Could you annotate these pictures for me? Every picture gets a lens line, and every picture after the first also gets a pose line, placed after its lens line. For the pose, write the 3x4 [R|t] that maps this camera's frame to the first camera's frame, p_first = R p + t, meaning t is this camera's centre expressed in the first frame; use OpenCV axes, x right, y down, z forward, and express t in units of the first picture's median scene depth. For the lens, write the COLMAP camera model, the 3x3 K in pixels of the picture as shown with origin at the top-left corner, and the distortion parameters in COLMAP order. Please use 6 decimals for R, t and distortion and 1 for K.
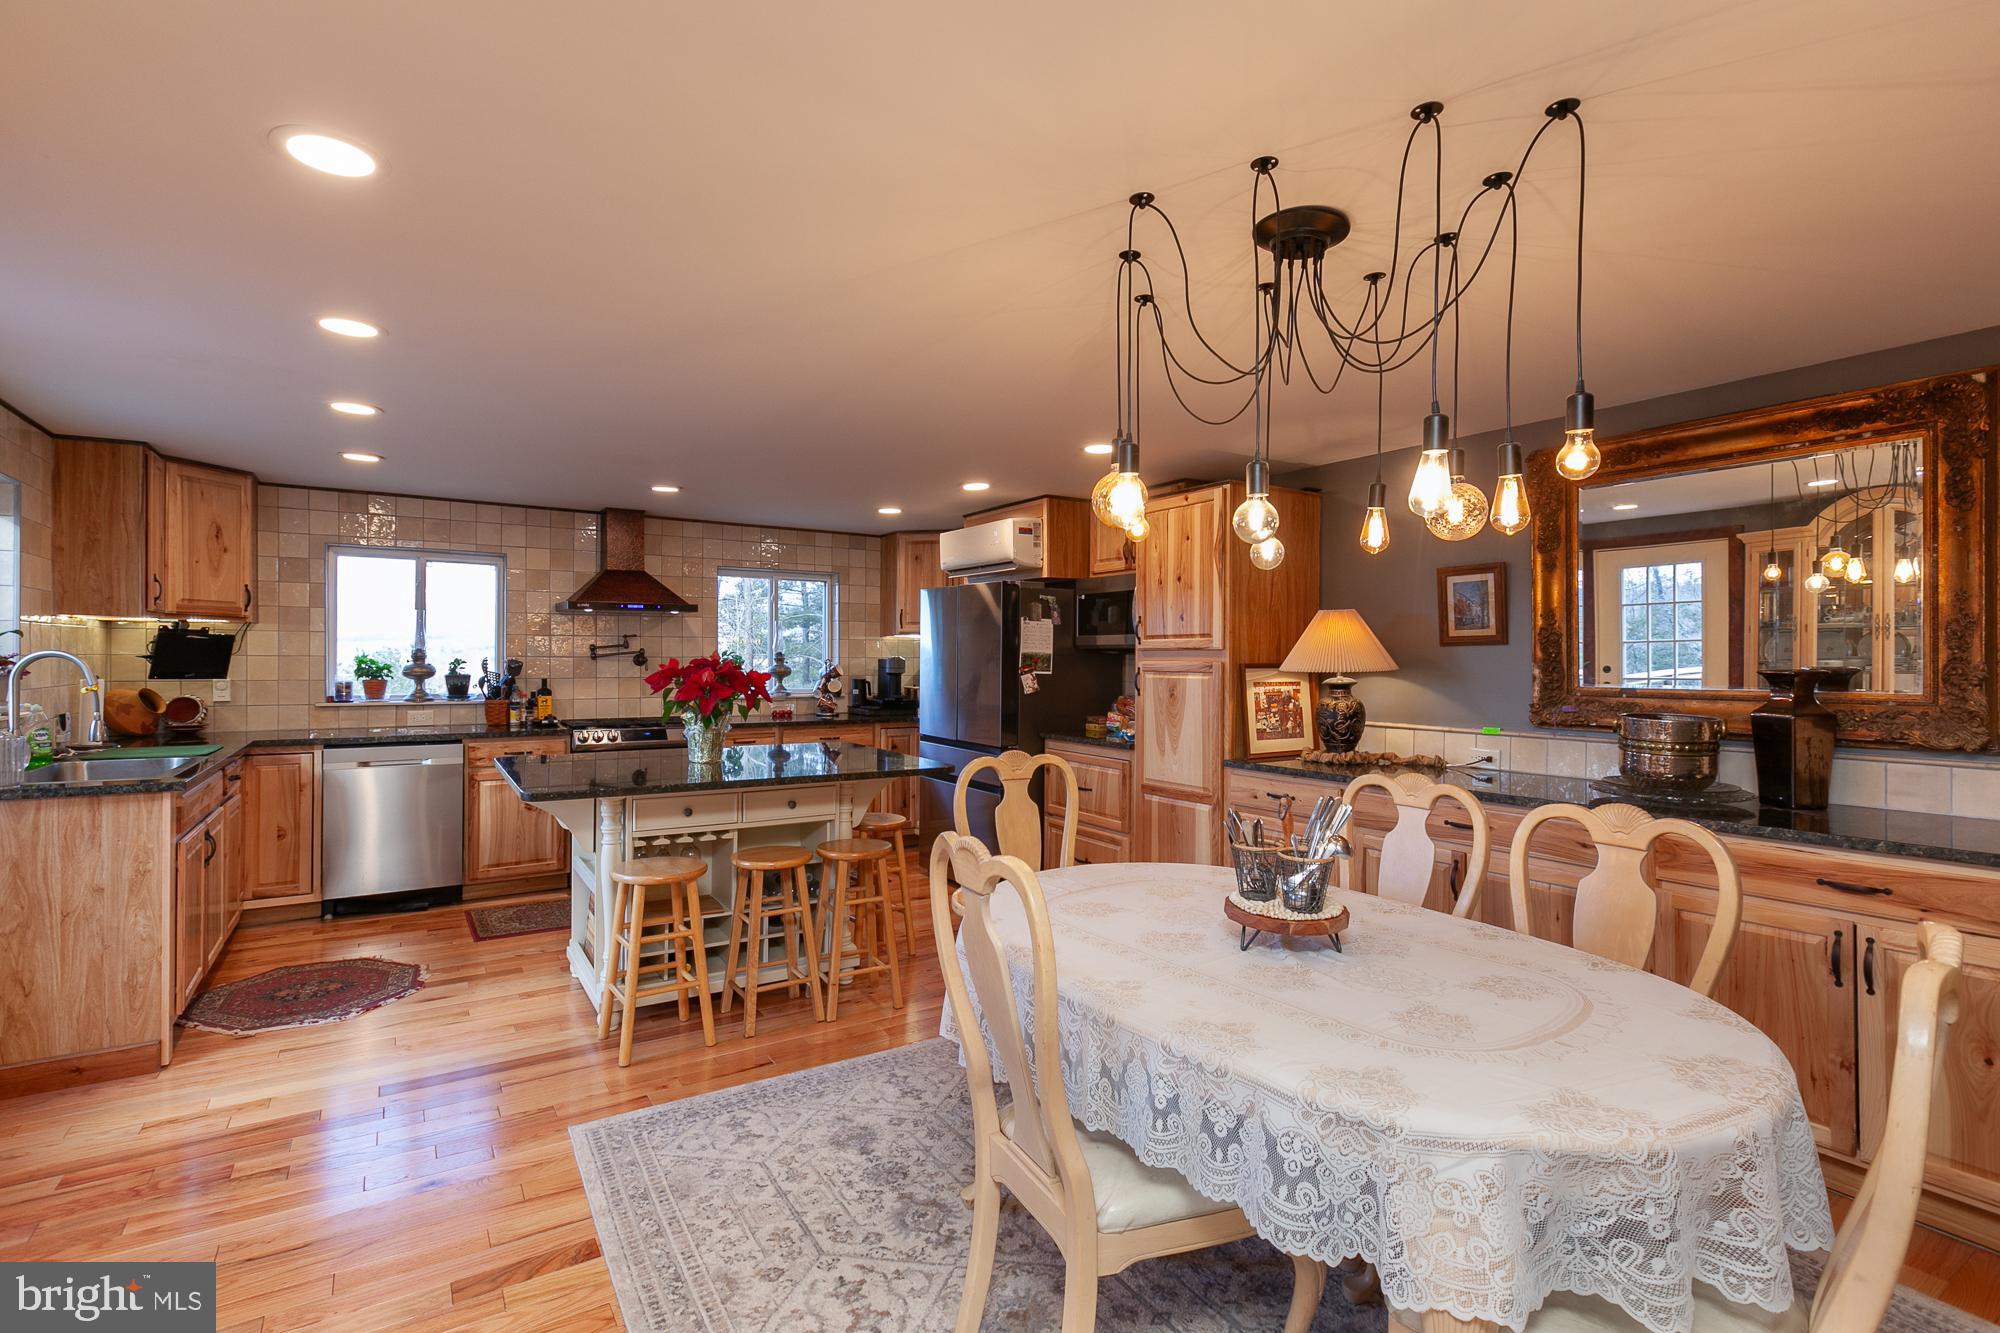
lens RADIAL K [[947.0, 0, 1009.5], [0, 947.0, 657.2], [0, 0, 1]] dist [0.000566, -0.000386]
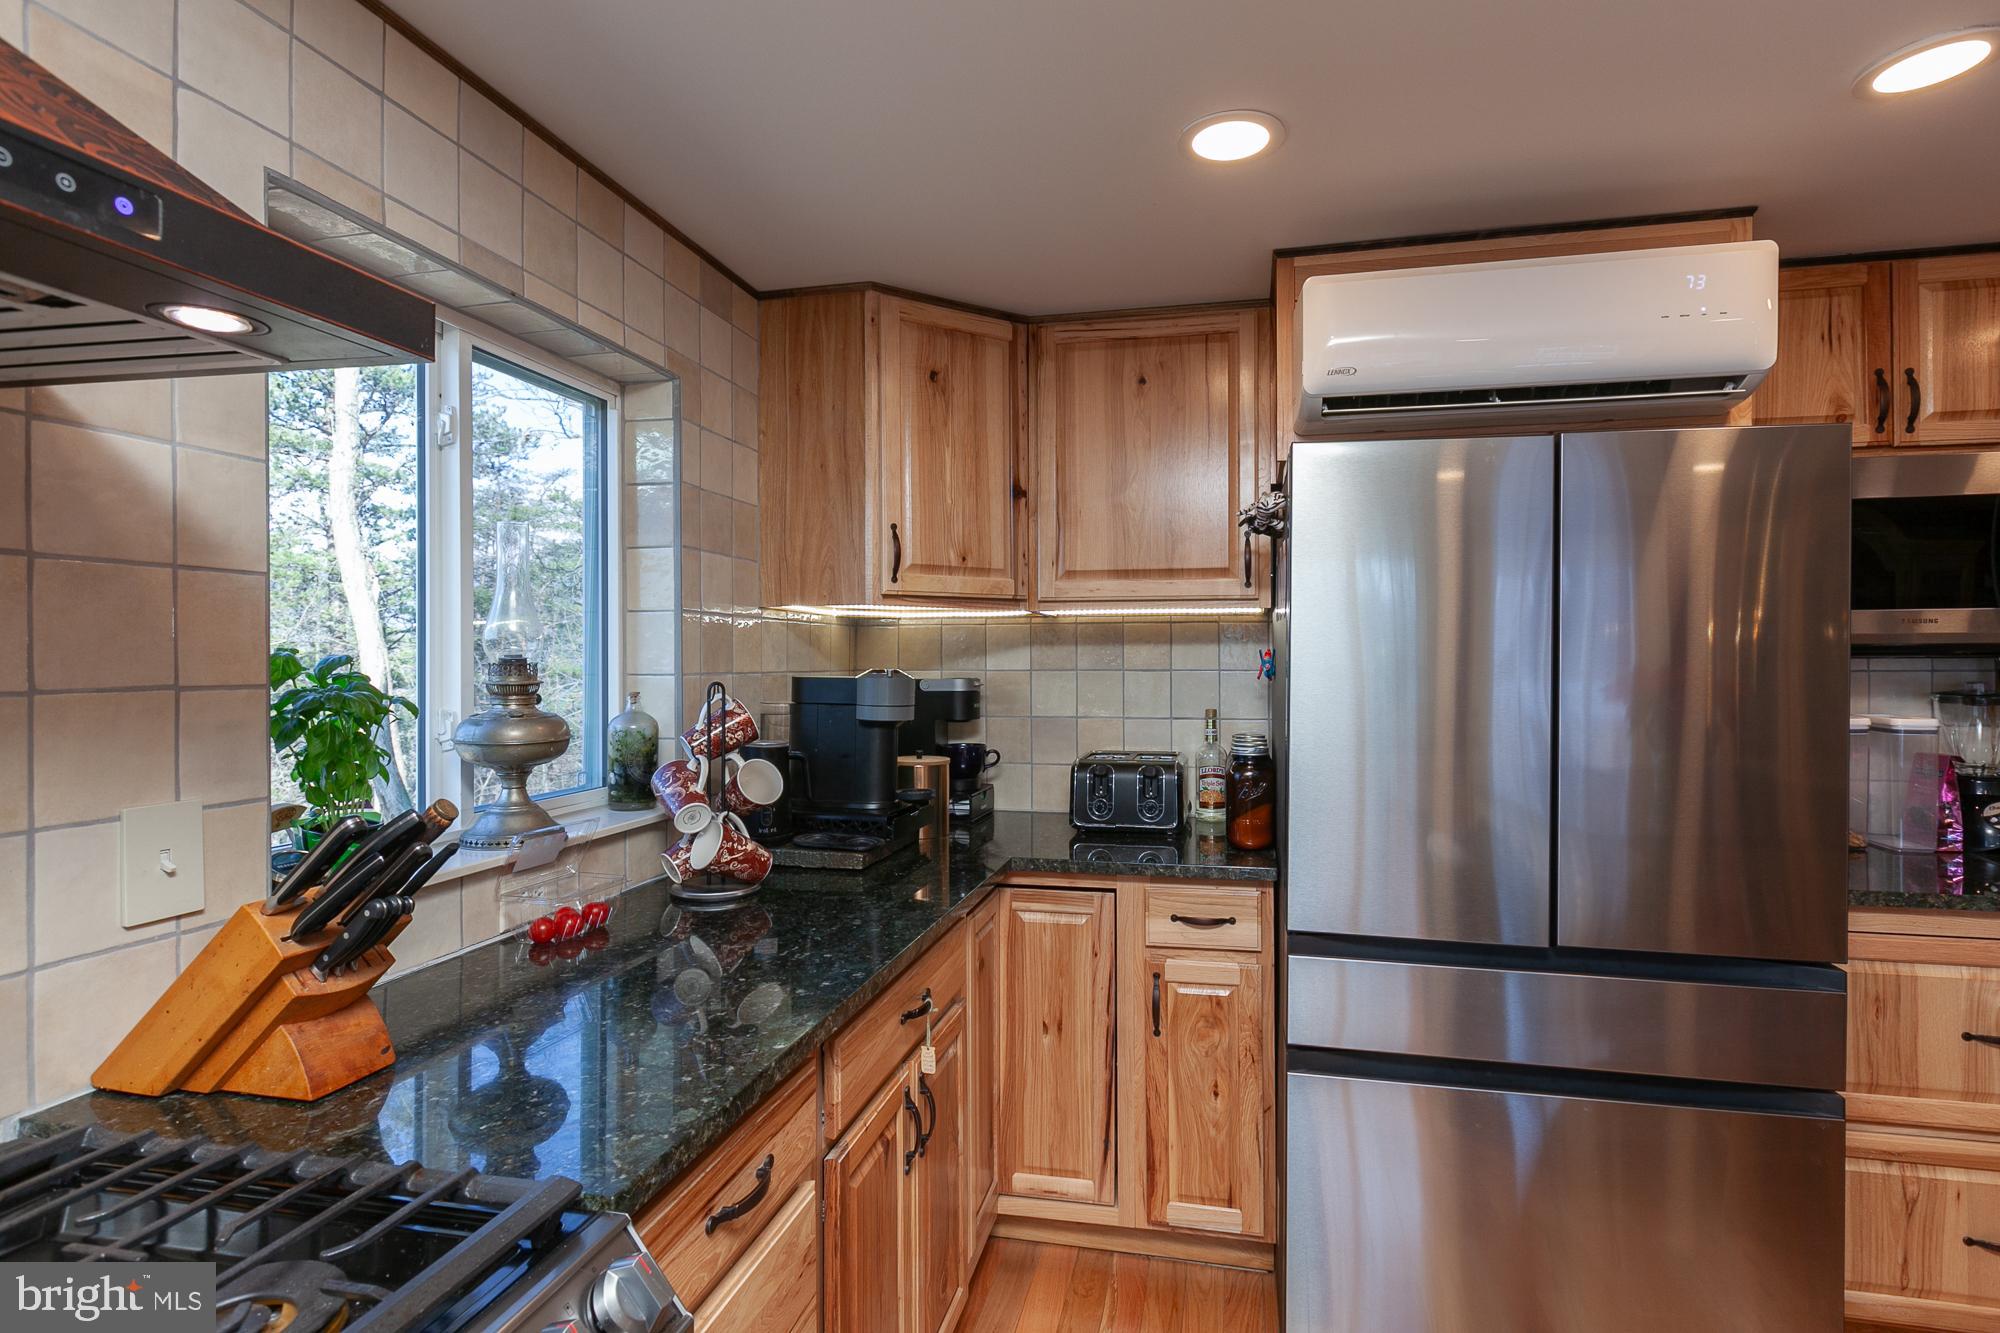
lens RADIAL K [[982.8, 0, 1054.1], [0, 982.8, 655.9], [0, 0, 1]] dist [-0.003929, -0.000585]
pose [[0.704842, -0.001814, 0.709362, -0.394215], [0.003784, 0.999992, -0.001203, -0.005754], [-0.709354, 0.003532, 0.704844, 0.905106]]
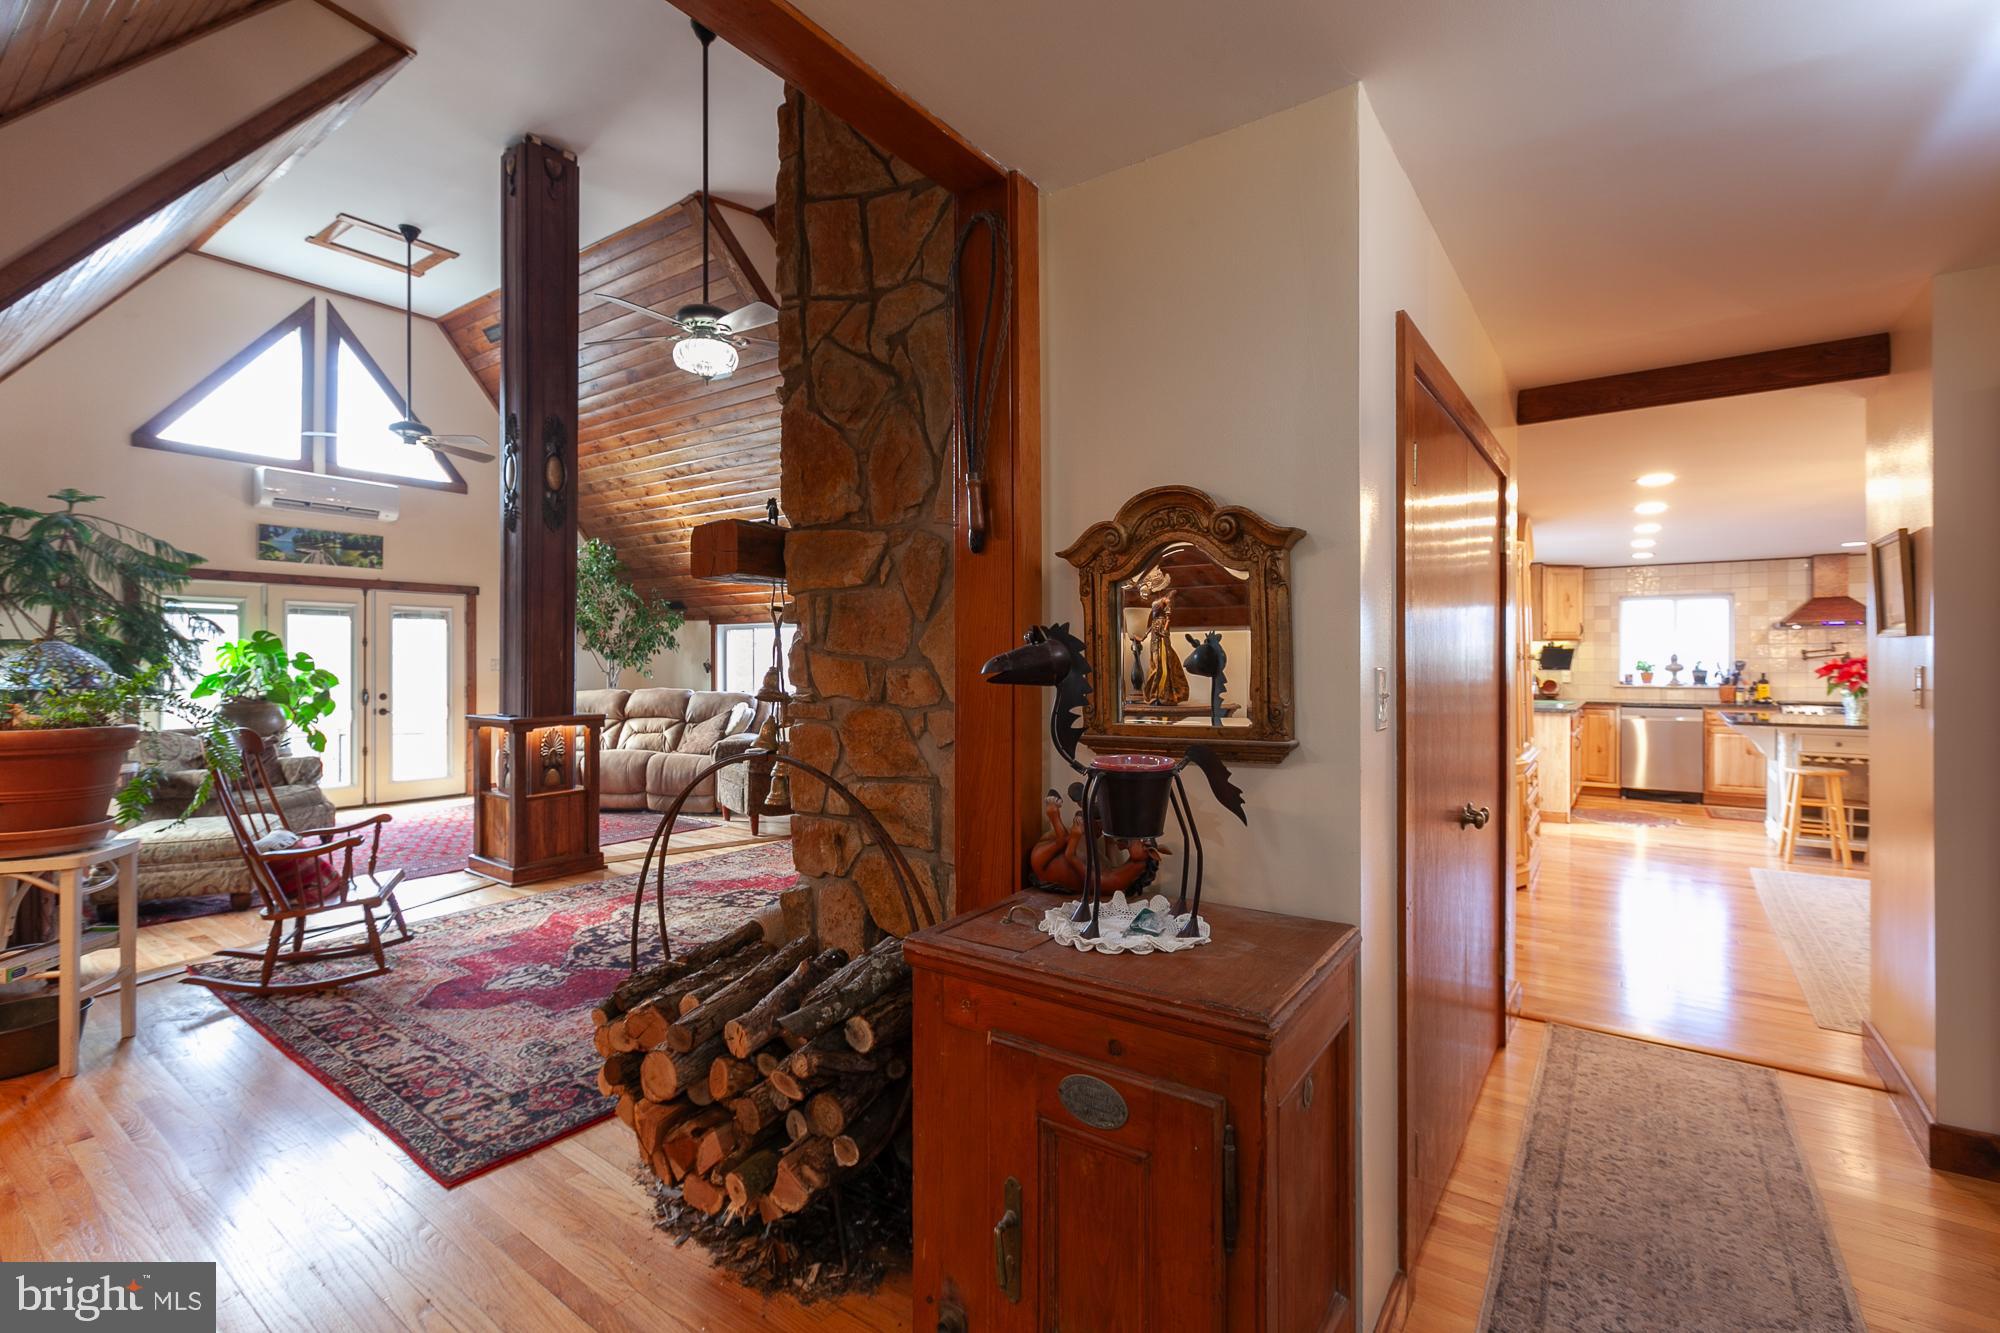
lens RADIAL K [[882.4, 0, 1000.0], [0, 882.4, 666.5], [0, 0, 1]] dist [0.001621, 0.000017]
pose [[0.357250, 0.000525, -0.934009, 0.415825], [0.003543, 0.999992, 0.001917, 0.005652], [0.934002, -0.003994, 0.357246, -0.682820]]
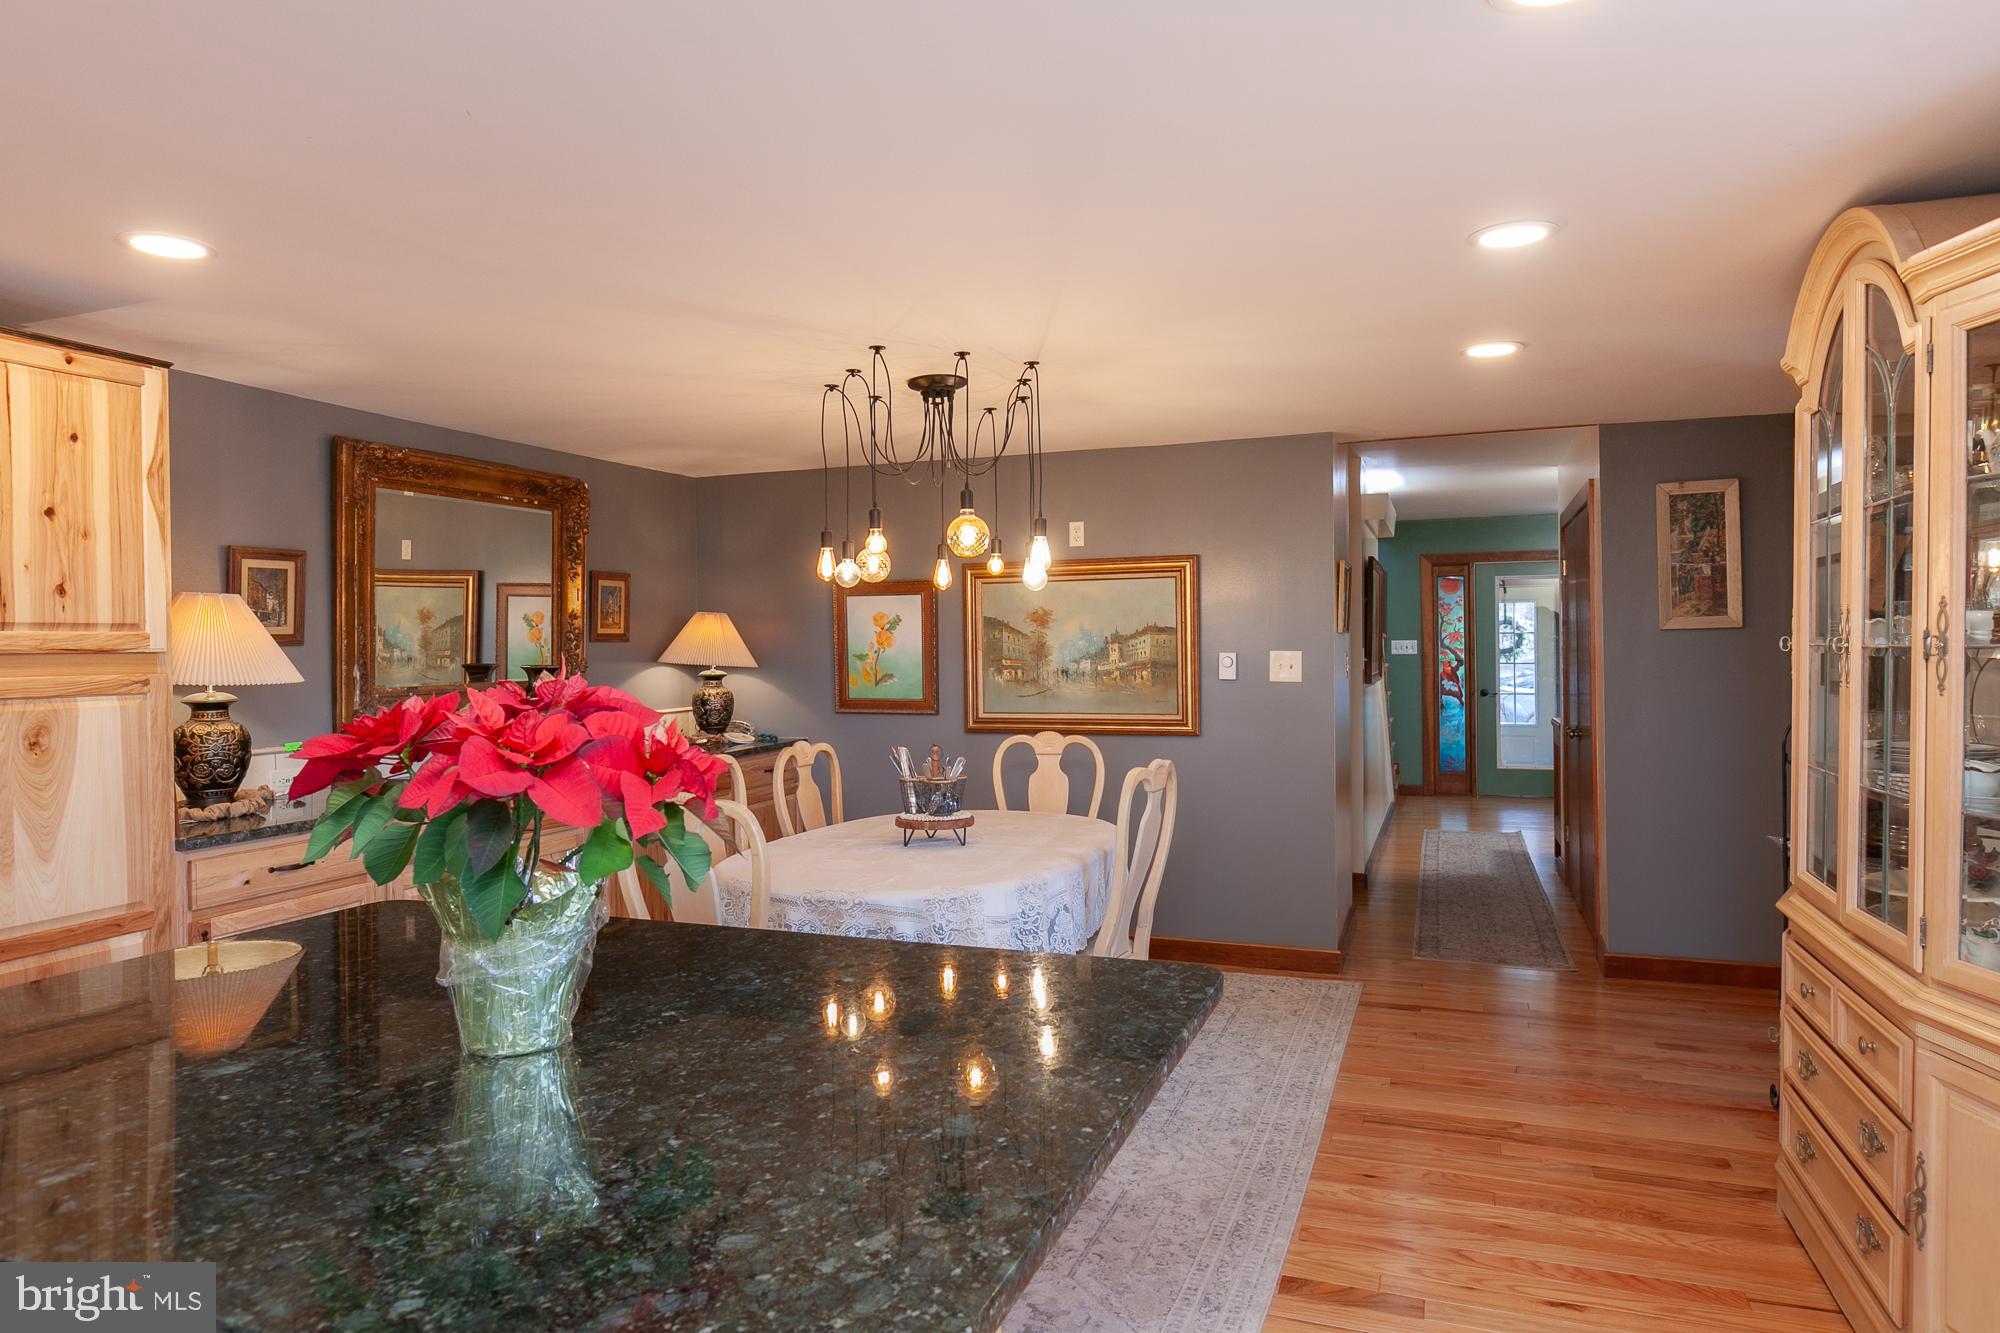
lens RADIAL K [[1207.6, 0, 953.9], [0, 1207.6, 665.1], [0, 0, 1]] dist [-0.001252, -0.000197]
pose [[-0.561218, -0.011770, 0.827584, -0.493564], [0.014598, 0.999603, 0.024116, -0.007704], [-0.827539, 0.025616, -0.560824, 0.769062]]
